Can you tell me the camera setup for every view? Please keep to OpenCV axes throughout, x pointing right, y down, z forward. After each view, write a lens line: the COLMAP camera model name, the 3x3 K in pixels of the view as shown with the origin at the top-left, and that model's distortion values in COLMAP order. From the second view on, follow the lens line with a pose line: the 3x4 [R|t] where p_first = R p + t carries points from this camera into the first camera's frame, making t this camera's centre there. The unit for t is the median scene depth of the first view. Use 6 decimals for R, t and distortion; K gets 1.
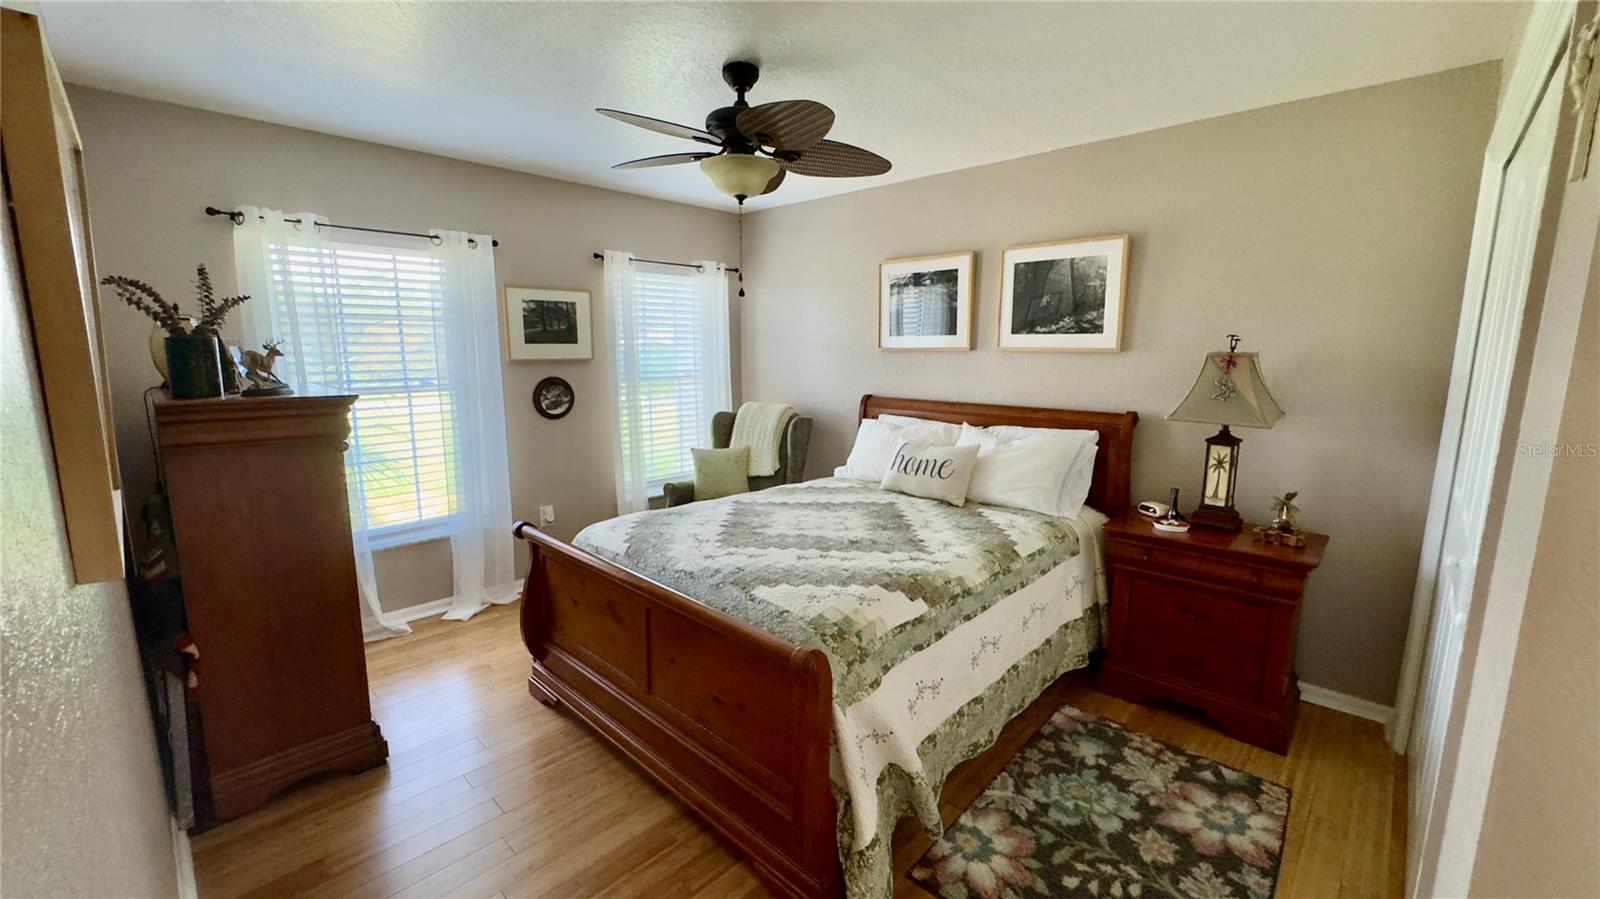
lens RADIAL K [[639.9, 0, 799.6], [0, 639.9, 446.4], [0, 0, 1]] dist [-0.004867, 0.000686]
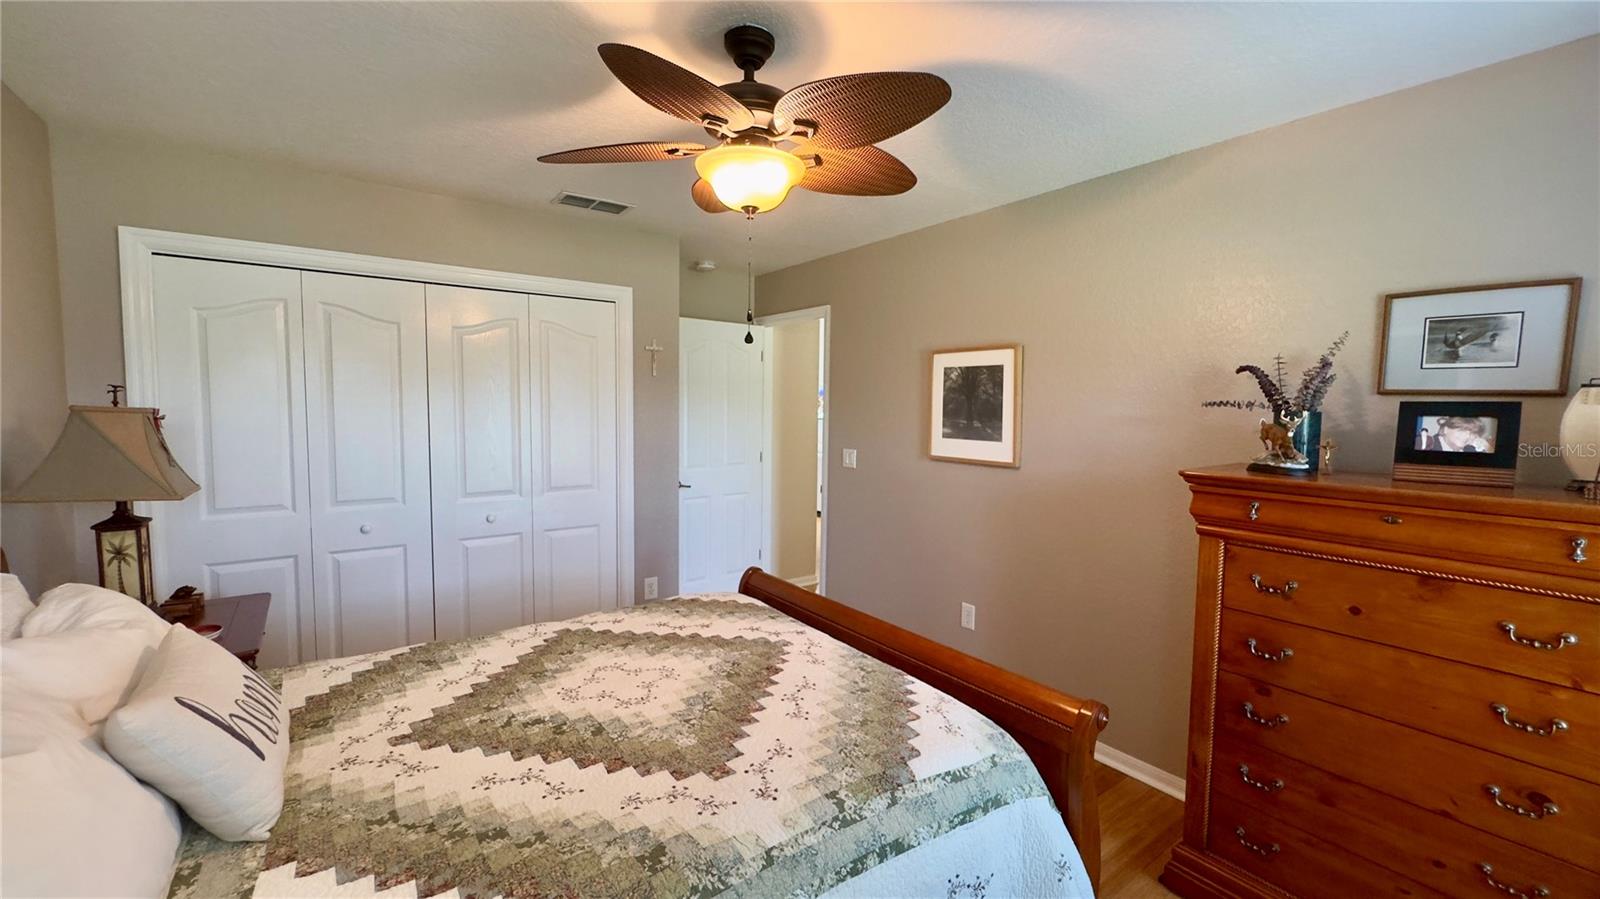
lens RADIAL K [[639.9, 0, 803.7], [0, 639.9, 451.1], [0, 0, 1]] dist [-0.004867, 0.000686]
pose [[-0.985143, -0.033881, 0.168362, -0.254239], [0.005115, 0.974123, 0.225962, -0.258022], [-0.171661, 0.223466, -0.959477, 1.575002]]
